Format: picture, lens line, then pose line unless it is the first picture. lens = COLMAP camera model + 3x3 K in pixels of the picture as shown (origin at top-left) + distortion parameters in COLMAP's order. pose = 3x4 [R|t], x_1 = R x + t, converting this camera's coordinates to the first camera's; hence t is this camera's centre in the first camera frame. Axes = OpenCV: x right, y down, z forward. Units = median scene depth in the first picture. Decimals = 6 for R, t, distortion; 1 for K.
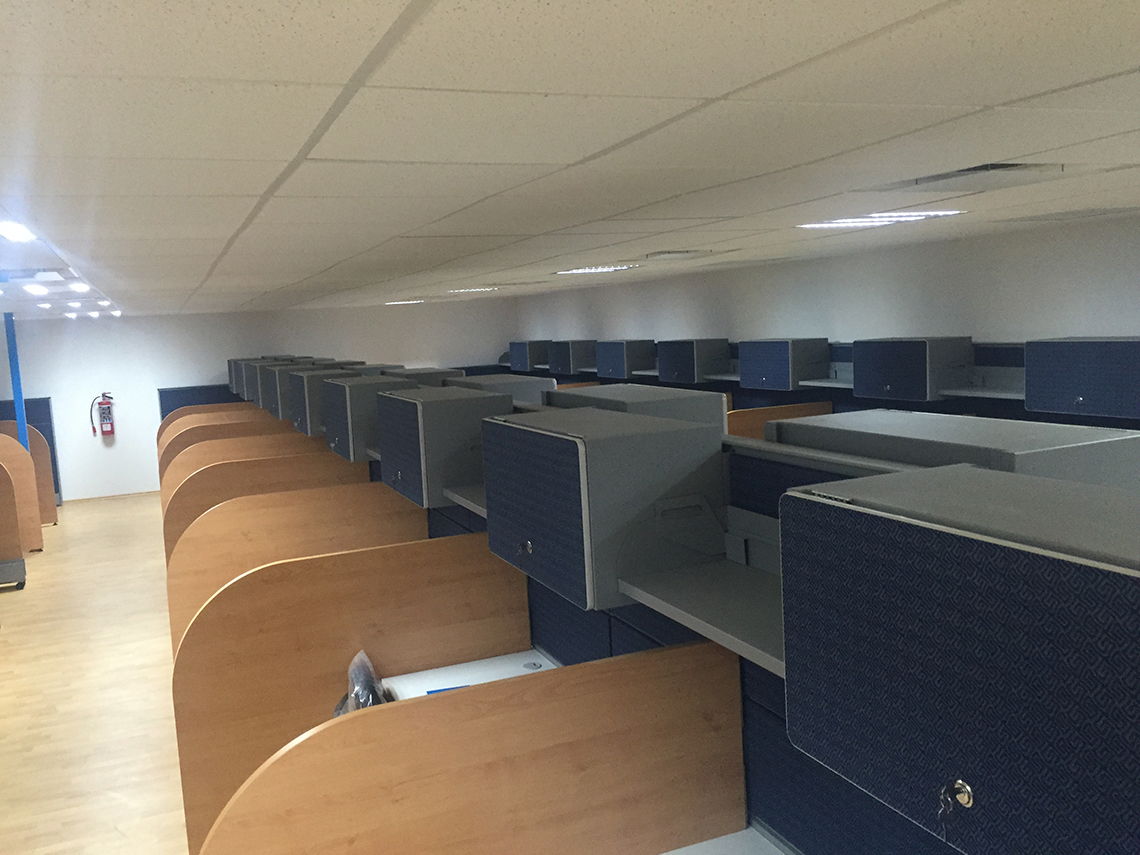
lens RADIAL K [[981.5, 0, 566.0], [0, 981.5, 432.1], [0, 0, 1]] dist [0.099023, -0.125643]
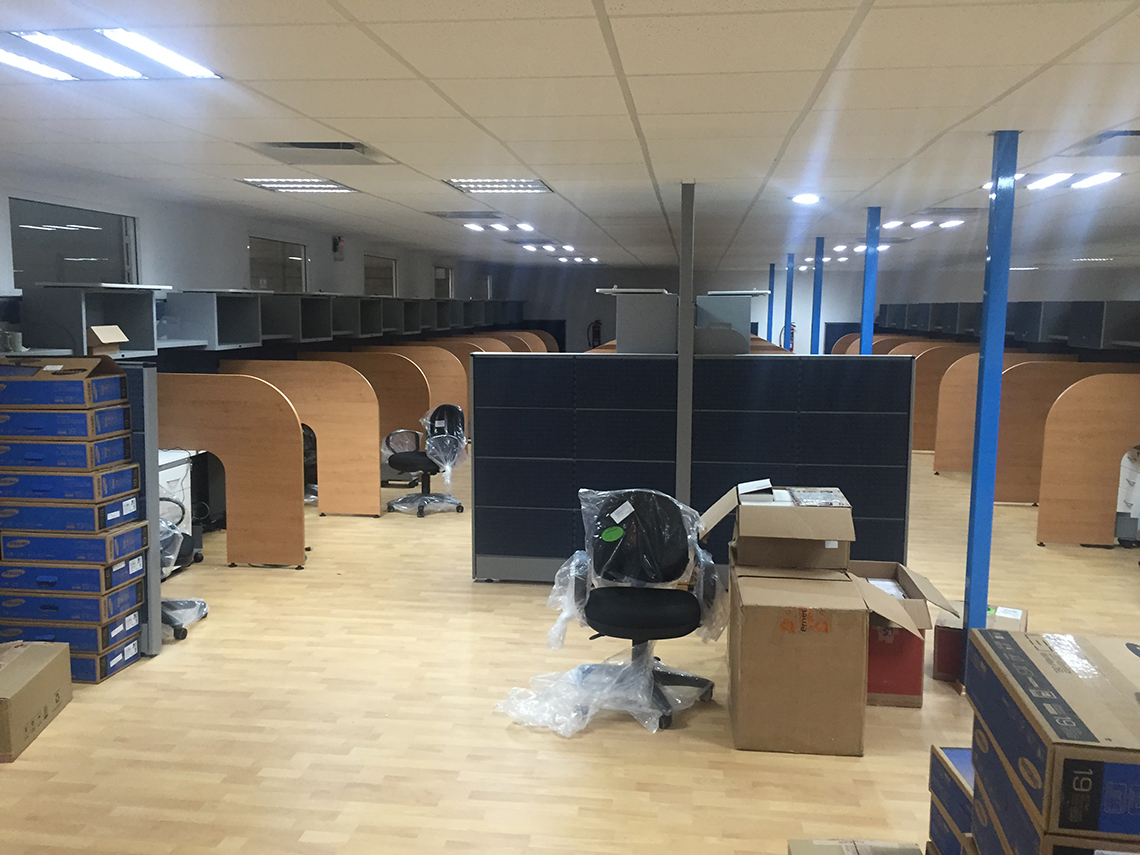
lens RADIAL K [[981.5, 0, 572.6], [0, 981.5, 432.7], [0, 0, 1]] dist [0.099023, -0.125643]
pose [[0.869868, 0.126981, -0.476661, -0.046831], [-0.113903, 0.991891, 0.056373, 0.159809], [0.479954, 0.005256, 0.877278, -0.917579]]
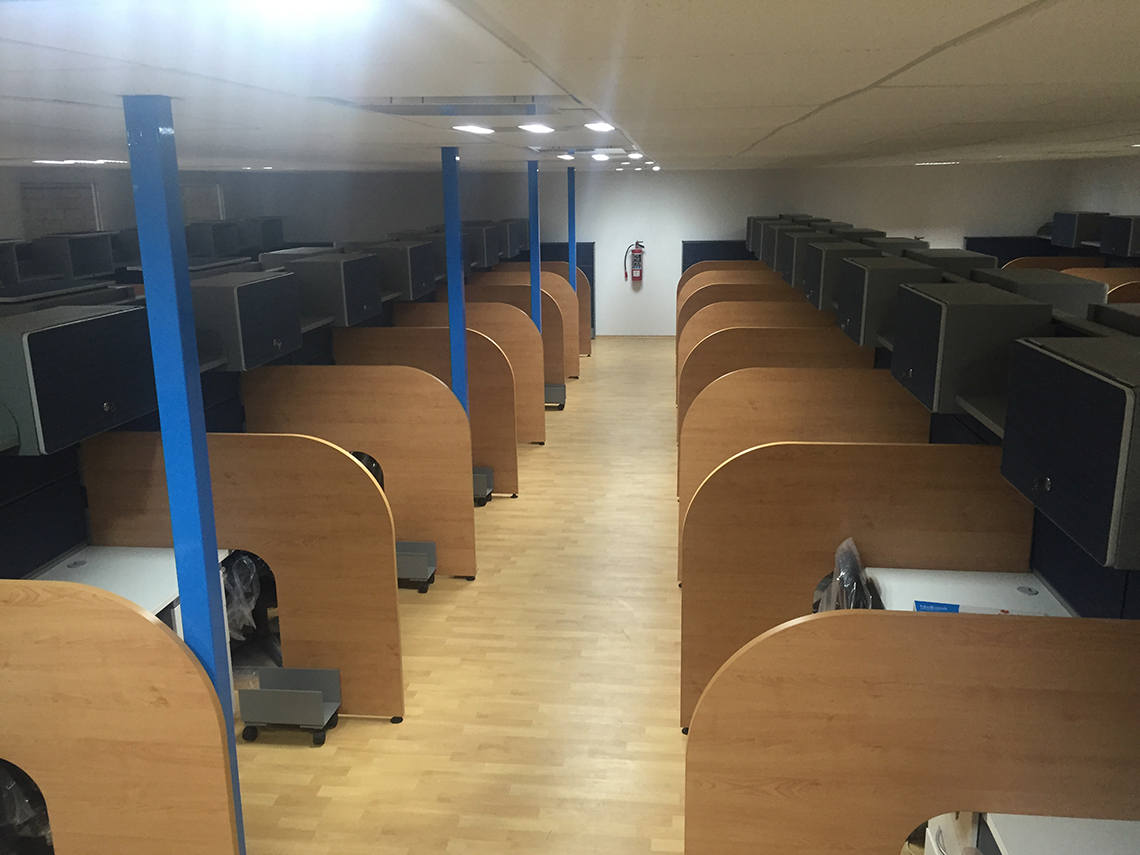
lens RADIAL K [[981.5, 0, 567.7], [0, 981.5, 426.0], [0, 0, 1]] dist [0.099023, -0.125643]
pose [[0.876662, 0.158653, -0.454196, -0.005950], [-0.092615, 0.982057, 0.164279, -0.022377], [0.472109, -0.101952, 0.875625, -0.027878]]
